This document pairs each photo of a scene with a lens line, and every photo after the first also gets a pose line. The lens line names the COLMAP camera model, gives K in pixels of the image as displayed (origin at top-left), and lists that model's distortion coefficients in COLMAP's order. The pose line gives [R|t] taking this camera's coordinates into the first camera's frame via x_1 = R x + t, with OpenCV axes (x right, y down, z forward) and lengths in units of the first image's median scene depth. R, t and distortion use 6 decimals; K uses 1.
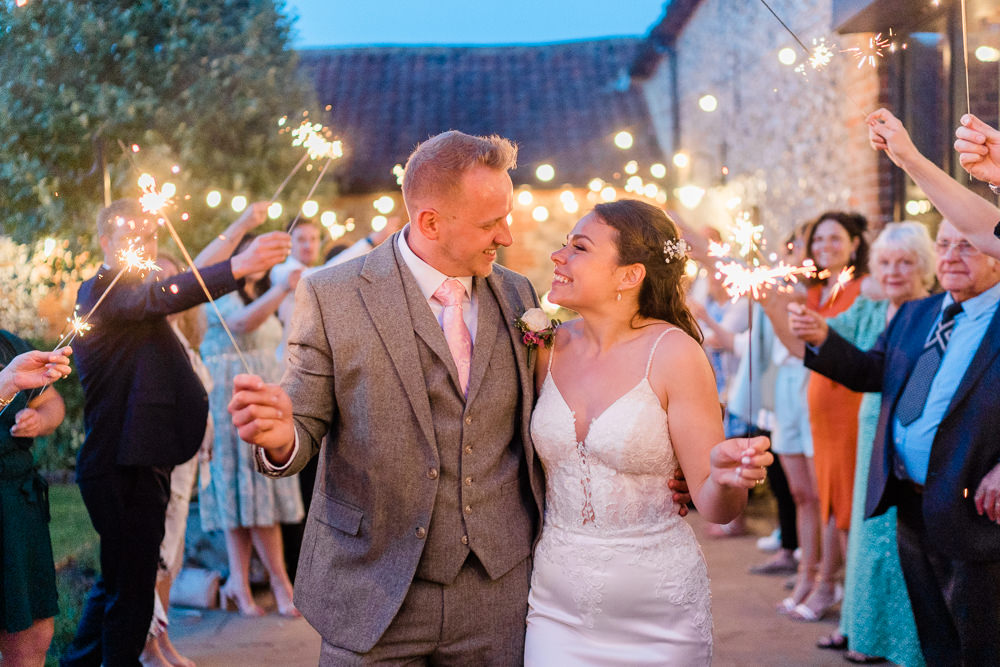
lens RADIAL K [[1031.4, 0, 500.0], [0, 1031.4, 333.5], [0, 0, 1]] dist [-0.002064, 0.007215]
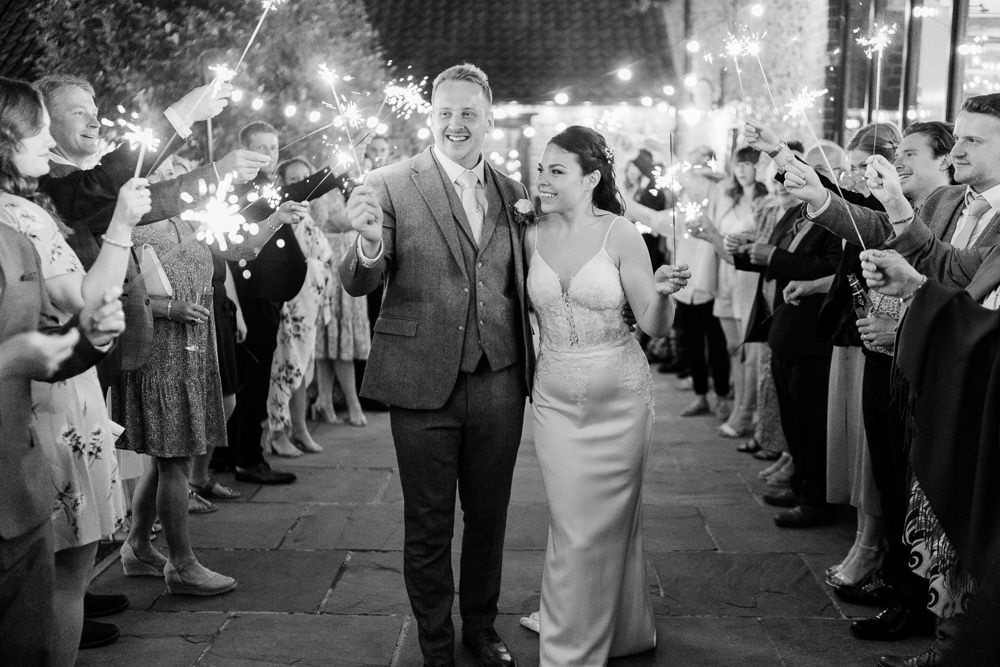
lens RADIAL K [[1019.5, 0, 498.7], [0, 1019.5, 366.6], [0, 0, 1]] dist [-0.024061, -0.007182]
pose [[0.999201, 0.031628, -0.024419, 0.007165], [-0.028348, 0.991796, 0.124645, 0.011235], [0.028161, -0.123853, 0.991901, -0.208887]]
